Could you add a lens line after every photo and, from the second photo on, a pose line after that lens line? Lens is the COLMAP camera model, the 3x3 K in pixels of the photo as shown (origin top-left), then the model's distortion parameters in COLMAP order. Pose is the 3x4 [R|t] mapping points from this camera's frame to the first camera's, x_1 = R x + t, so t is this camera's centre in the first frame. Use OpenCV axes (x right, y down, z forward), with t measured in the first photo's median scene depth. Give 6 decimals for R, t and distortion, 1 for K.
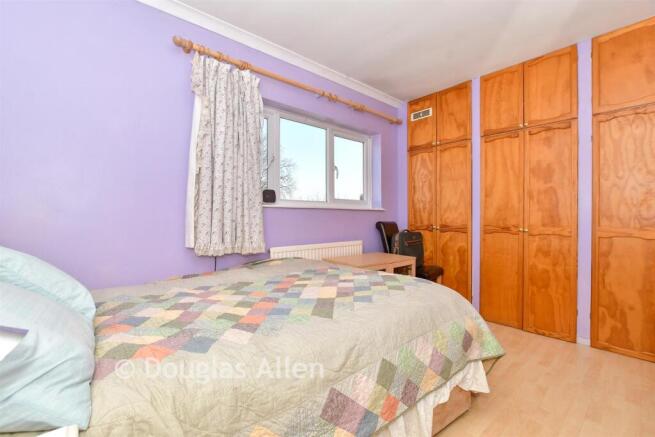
lens RADIAL K [[293.3, 0, 325.0], [0, 293.3, 216.3], [0, 0, 1]] dist [0.001291, 0.000111]
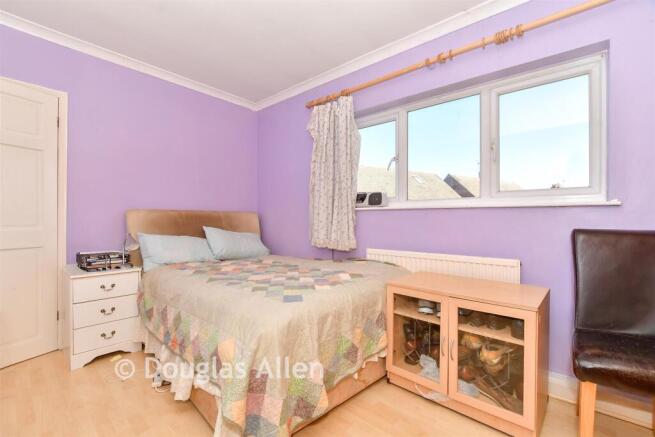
lens RADIAL K [[283.2, 0, 327.5], [0, 283.2, 218.5], [0, 0, 1]] dist [-0.001237, -0.000050]
pose [[0.158069, -0.000778, -0.987428, 0.787497], [0.003117, 0.999995, -0.000289, -0.000432], [0.987423, -0.003032, 0.158070, 0.687161]]
